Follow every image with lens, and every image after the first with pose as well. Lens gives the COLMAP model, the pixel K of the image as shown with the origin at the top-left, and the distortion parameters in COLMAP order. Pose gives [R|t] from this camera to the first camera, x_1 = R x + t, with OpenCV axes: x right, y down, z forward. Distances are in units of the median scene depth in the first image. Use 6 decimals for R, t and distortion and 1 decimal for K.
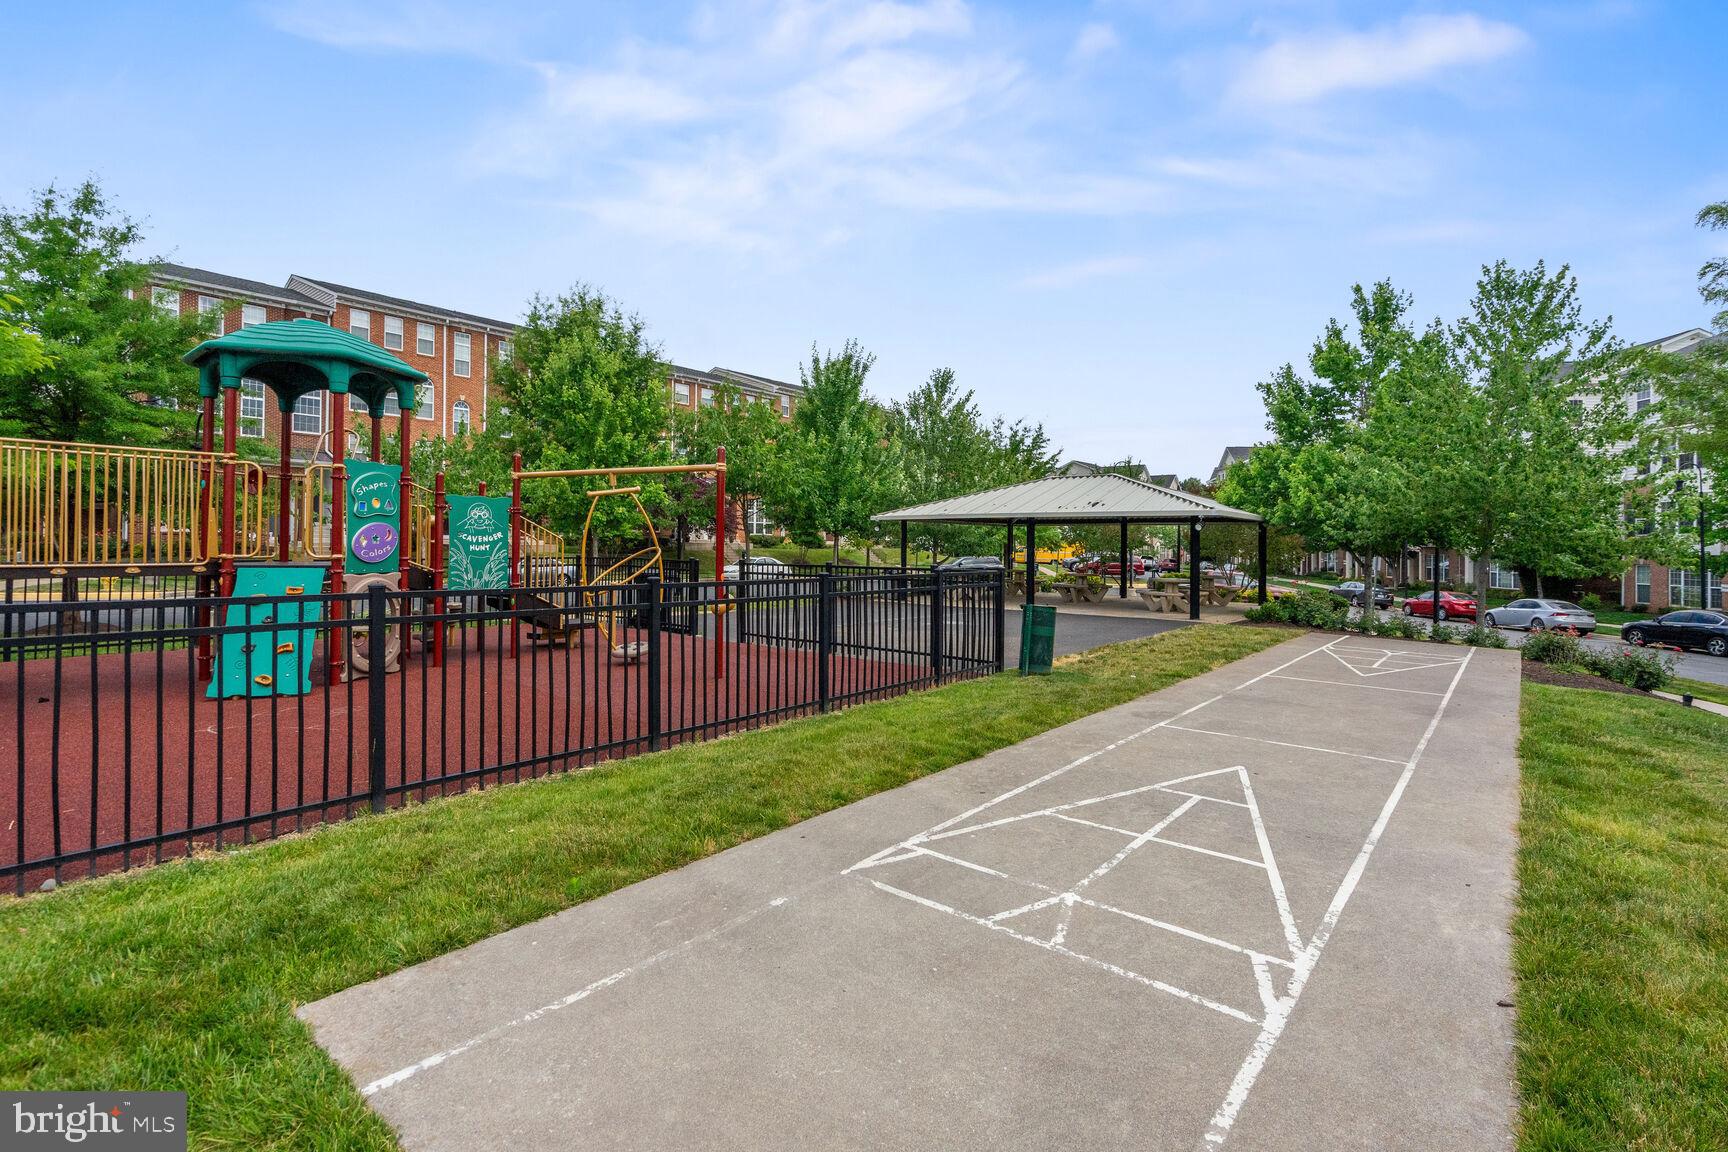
lens RADIAL K [[790.7, 0, 864.3], [0, 790.7, 543.3], [0, 0, 1]] dist [-0.001453, -0.000053]
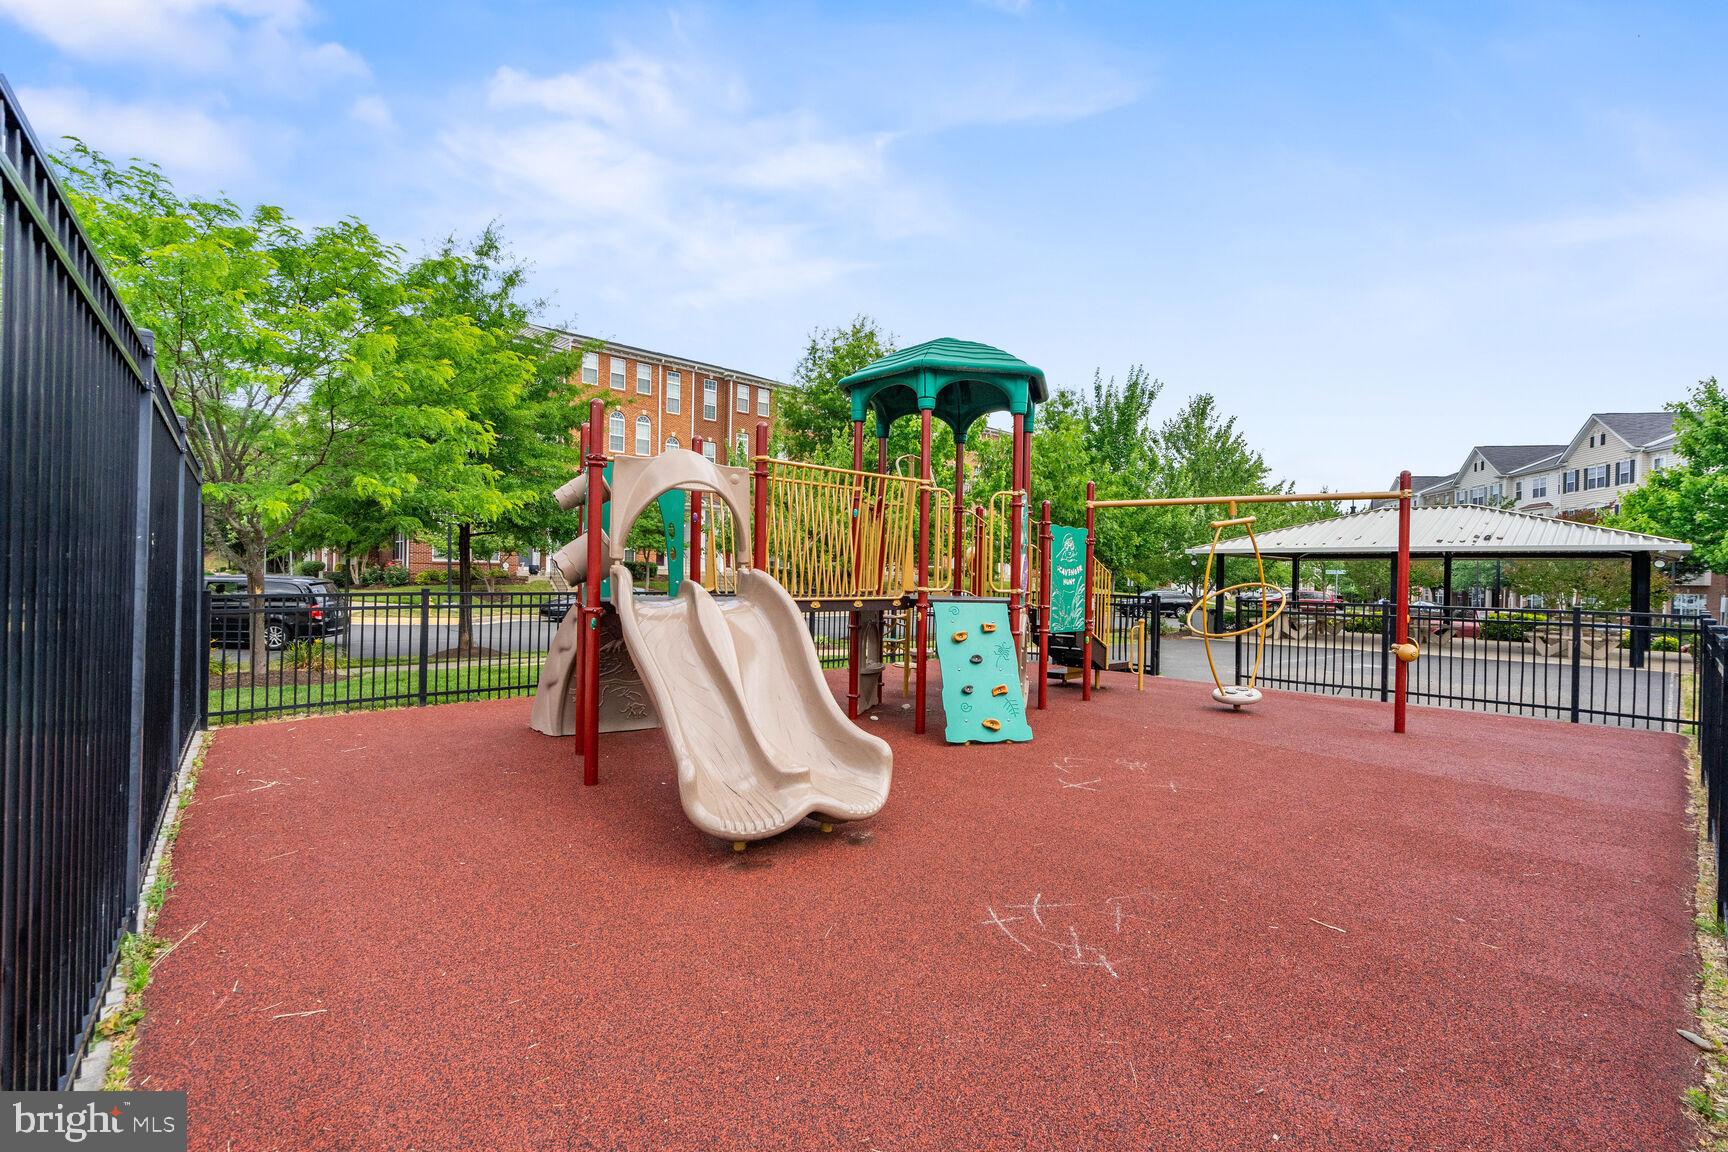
lens RADIAL K [[774.4, 0, 862.2], [0, 774.4, 575.8], [0, 0, 1]] dist [-0.002715, 0.000928]
pose [[0.991265, 0.010128, -0.131499, -0.182802], [-0.009996, 0.999949, 0.001664, -0.000278], [0.131509, -0.000335, 0.991315, 0.020260]]
